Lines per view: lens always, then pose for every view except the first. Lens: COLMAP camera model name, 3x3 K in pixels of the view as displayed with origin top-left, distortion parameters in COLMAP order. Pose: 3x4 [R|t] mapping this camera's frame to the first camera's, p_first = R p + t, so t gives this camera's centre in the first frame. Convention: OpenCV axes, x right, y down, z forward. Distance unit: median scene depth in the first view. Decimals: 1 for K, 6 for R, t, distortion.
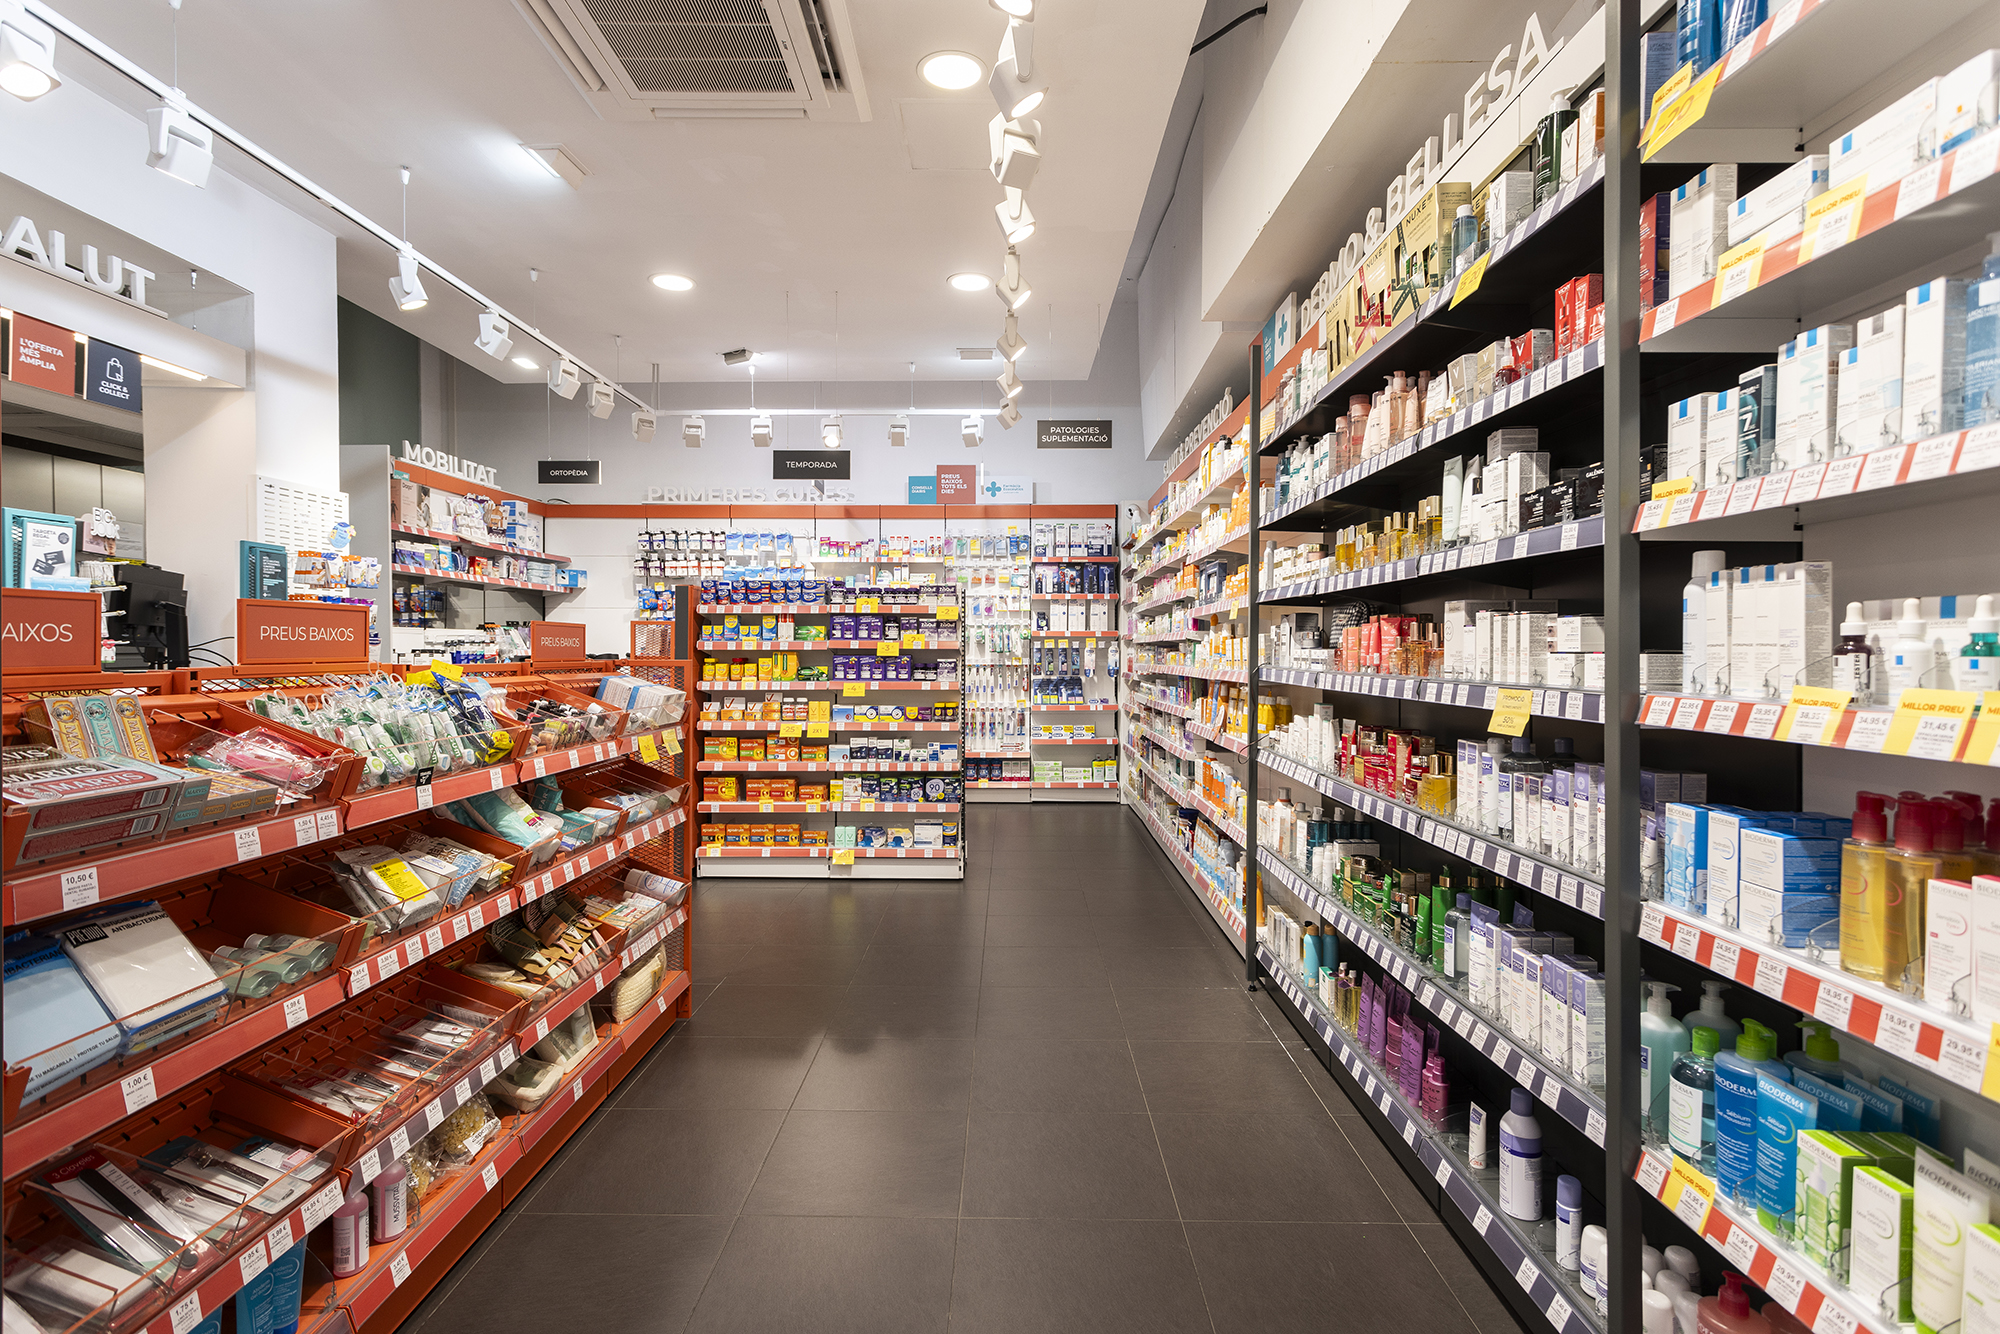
lens RADIAL K [[960.5, 0, 992.8], [0, 960.5, 655.8], [0, 0, 1]] dist [-0.001940, 0.001697]
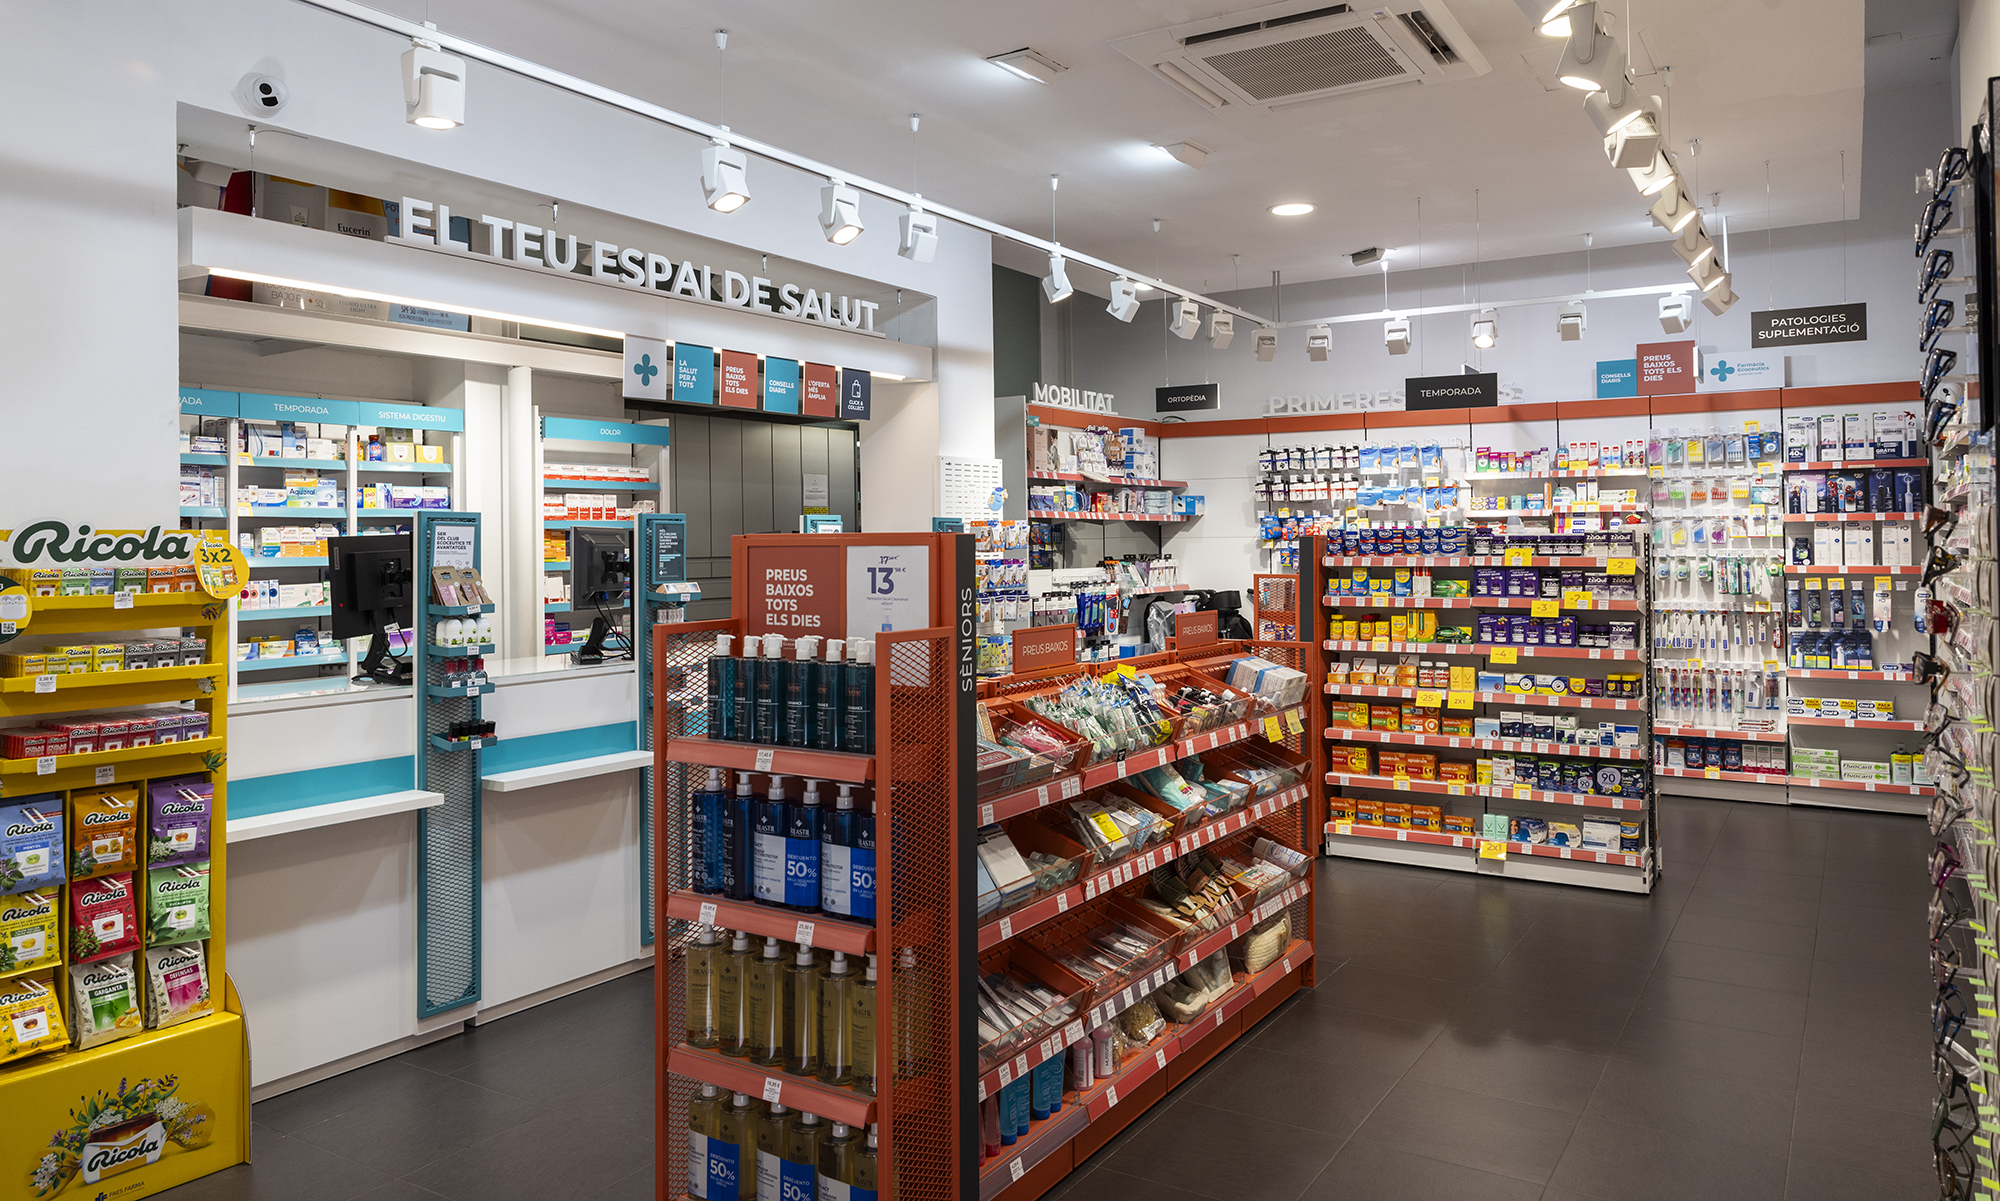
lens RADIAL K [[1364.2, 0, 974.5], [0, 1364.2, 511.1], [0, 0, 1]] dist [-0.005887, 0.006132]
pose [[0.847655, -0.019678, -0.530182, 0.102418], [0.005081, 0.999567, -0.028976, -0.060448], [0.530523, 0.021868, 0.847388, -0.283498]]
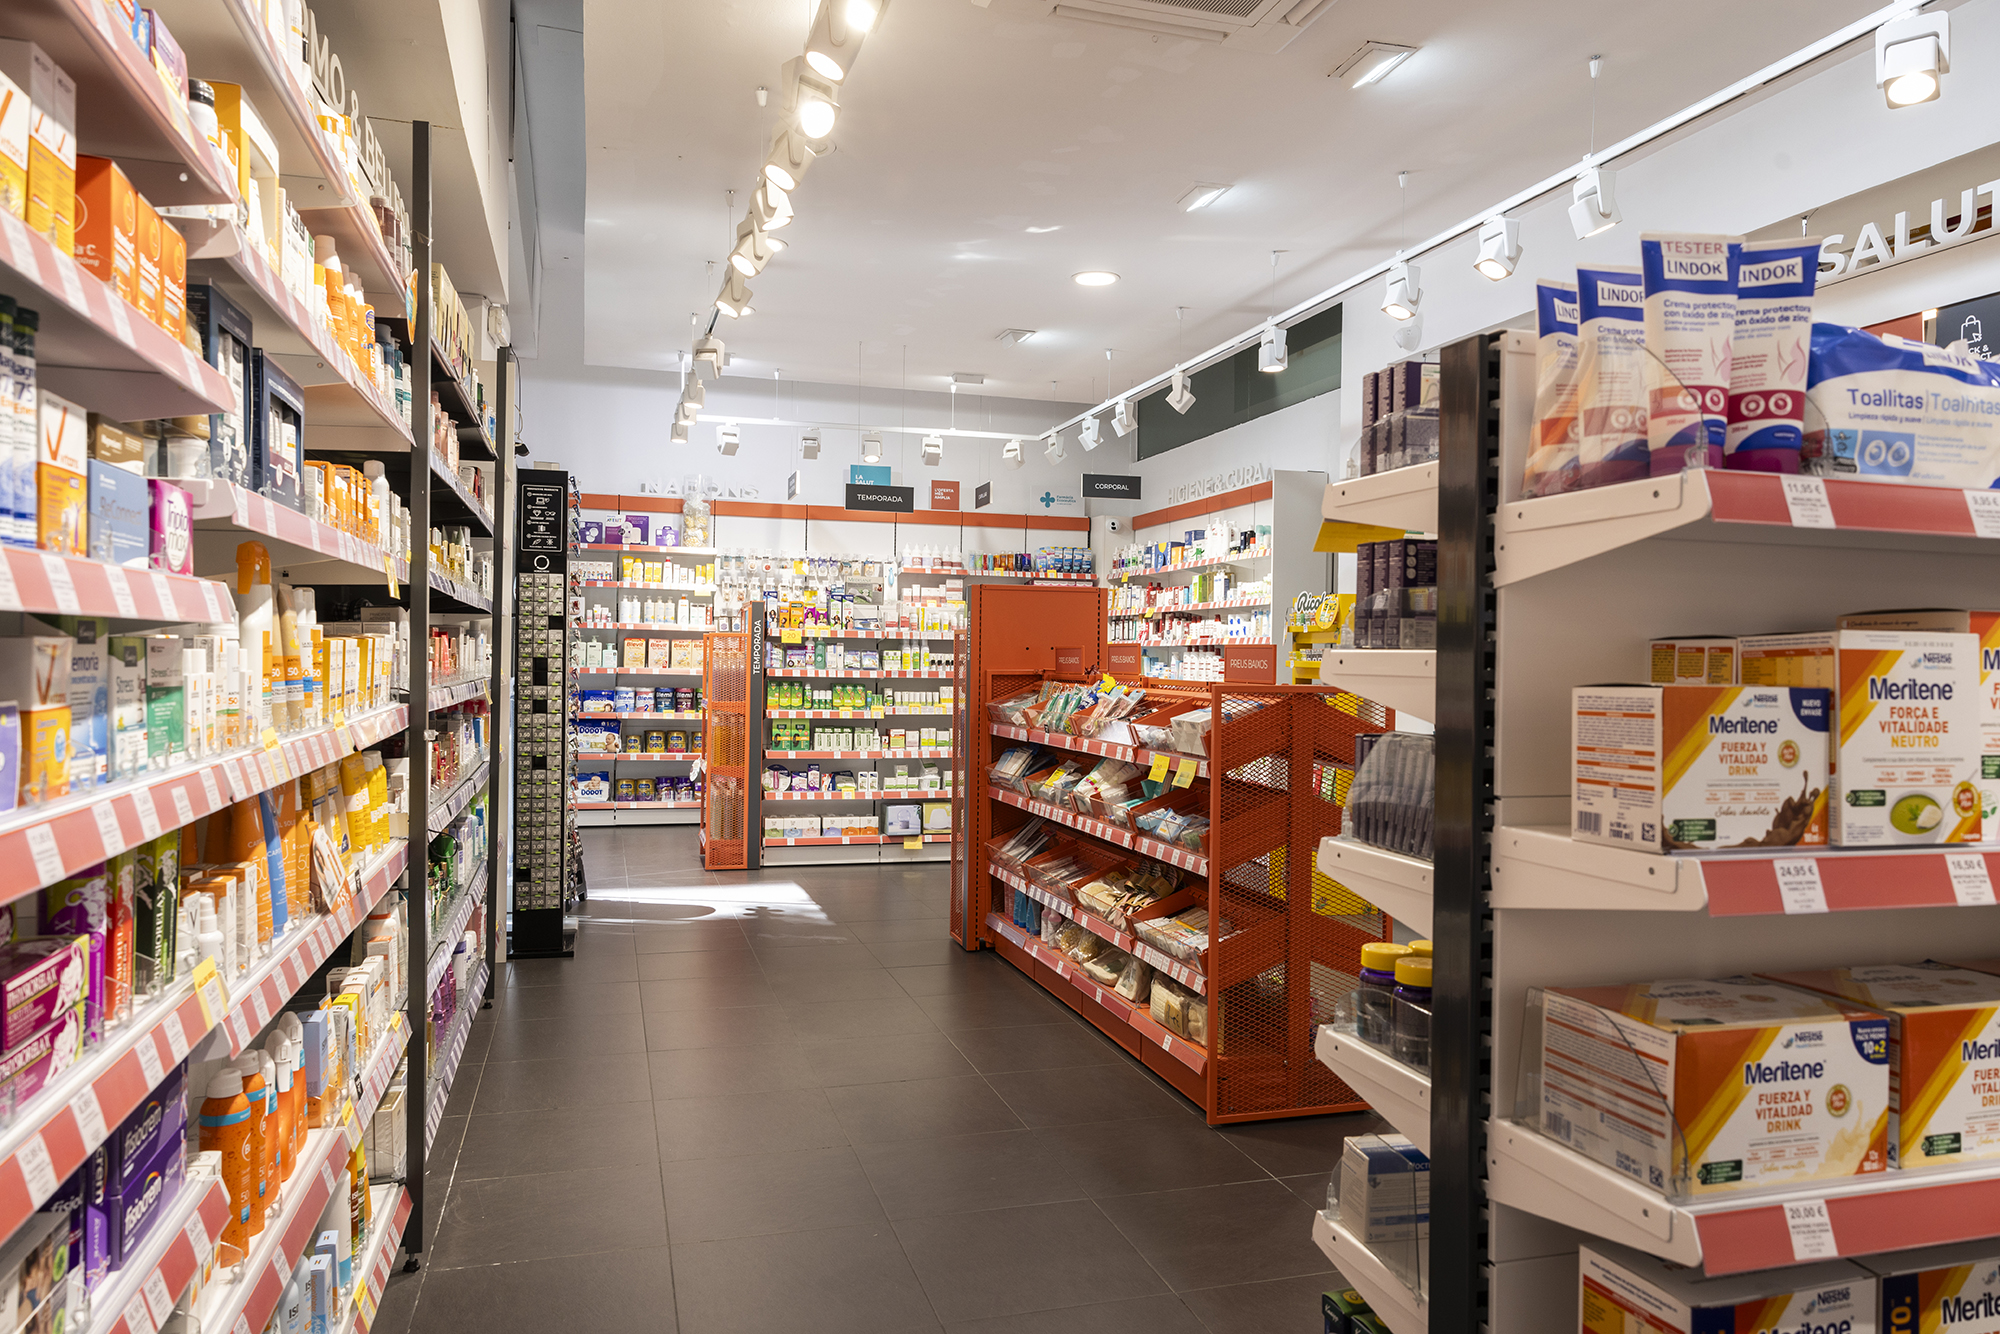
lens RADIAL K [[1364.8, 0, 986.6], [0, 1364.8, 667.2], [0, 0, 1]] dist [0.012830, -0.008863]
pose [[-0.948842, -0.012550, -0.315501, 0.148122], [-0.017641, 0.999756, 0.013285, -0.013626], [0.315257, 0.018171, -0.948832, 1.256786]]
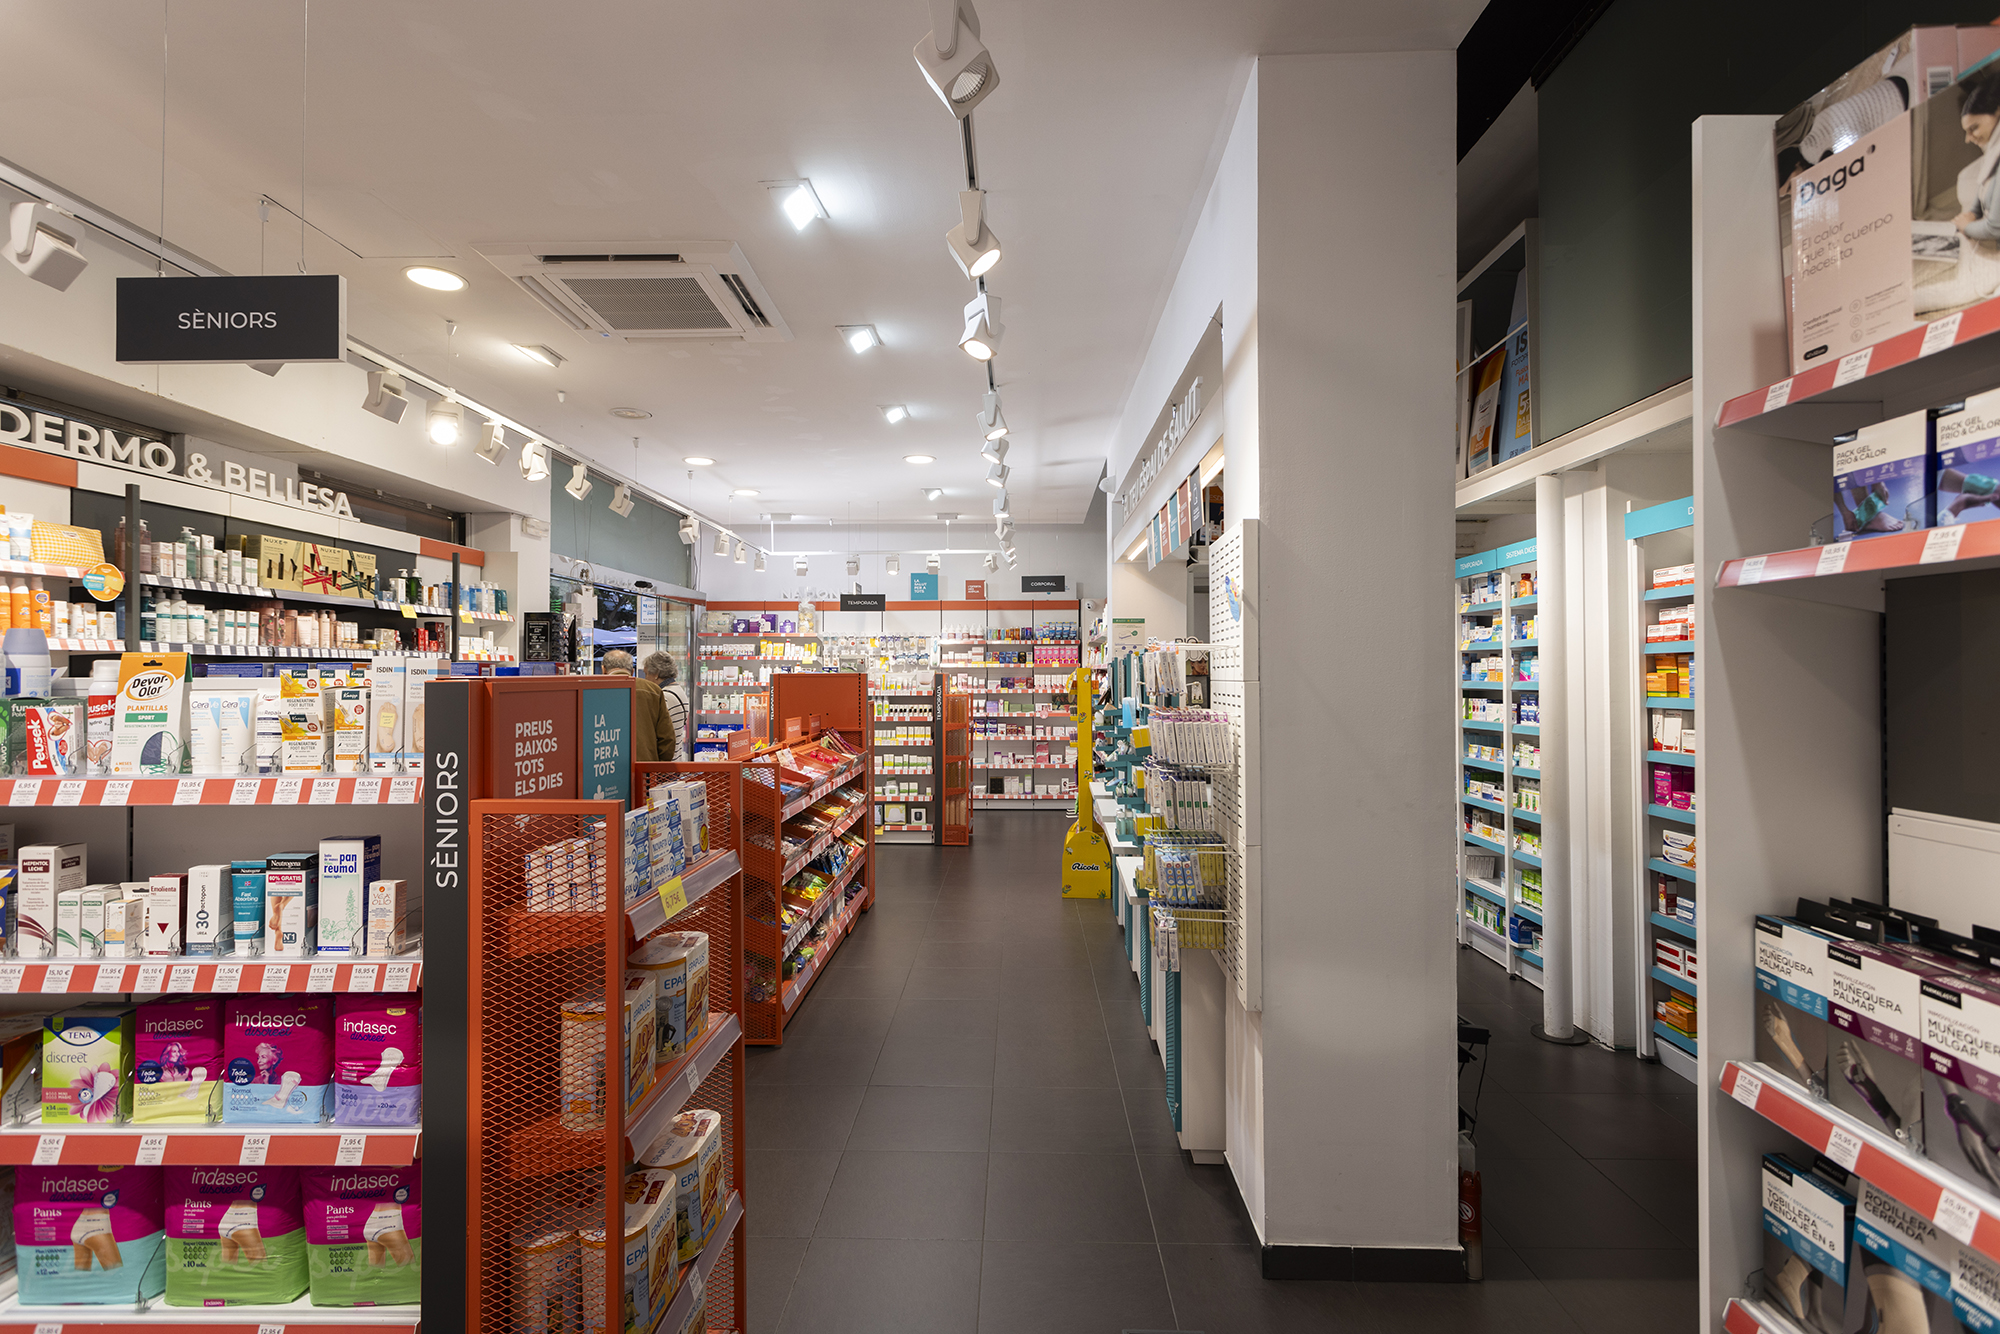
lens RADIAL K [[960.5, 0, 997.7], [0, 960.5, 660.1], [0, 0, 1]] dist [-0.001940, 0.001697]
pose [[-0.999997, 0.001218, 0.002093, -0.481048], [0.001212, 0.999994, -0.003174, -0.079696], [-0.002097, -0.003171, -0.999993, 1.413385]]
